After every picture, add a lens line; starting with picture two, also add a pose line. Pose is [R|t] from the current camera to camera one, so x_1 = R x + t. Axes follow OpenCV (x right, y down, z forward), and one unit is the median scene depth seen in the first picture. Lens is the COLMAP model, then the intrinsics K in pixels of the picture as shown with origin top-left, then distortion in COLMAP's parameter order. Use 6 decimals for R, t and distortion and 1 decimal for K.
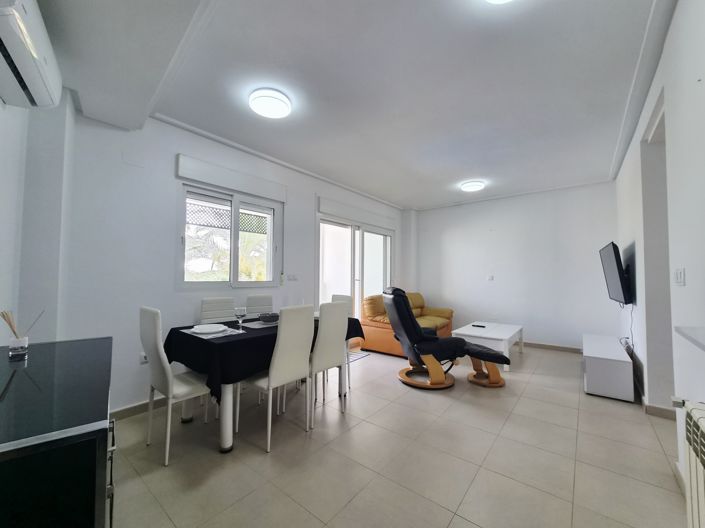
lens RADIAL K [[290.7, 0, 355.2], [0, 290.7, 267.0], [0, 0, 1]] dist [-0.001969, 0.003405]
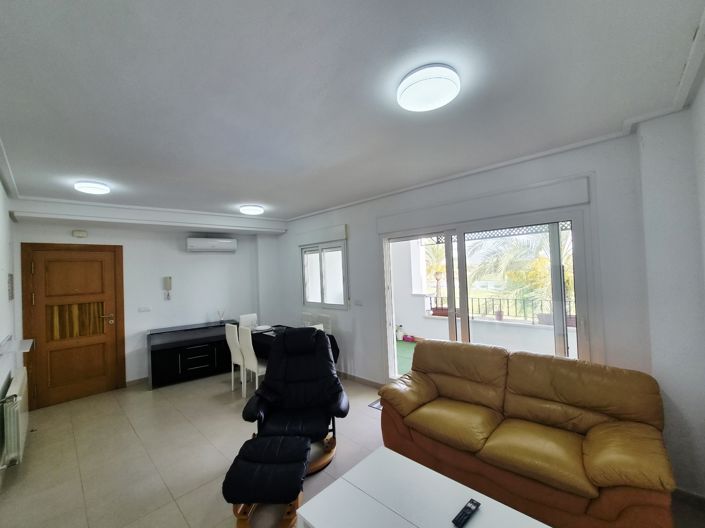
lens RADIAL K [[290.7, 0, 355.1], [0, 290.7, 267.1], [0, 0, 1]] dist [-0.001969, 0.003405]
pose [[-0.075096, -0.021668, -0.996941, 0.675863], [0.069537, 0.997216, -0.026912, -0.053492], [0.994749, -0.071346, -0.073380, 0.825772]]
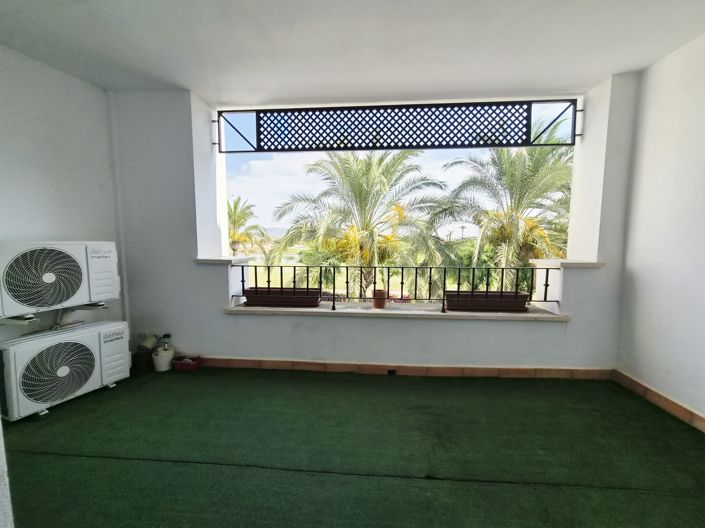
lens RADIAL K [[290.7, 0, 353.8], [0, 290.7, 266.5], [0, 0, 1]] dist [-0.001969, 0.003405]
pose [[0.564156, 0.066857, -0.822957, -0.022716], [0.021906, 0.995153, 0.095864, 0.015937], [0.825377, -0.072110, 0.559958, 0.911864]]
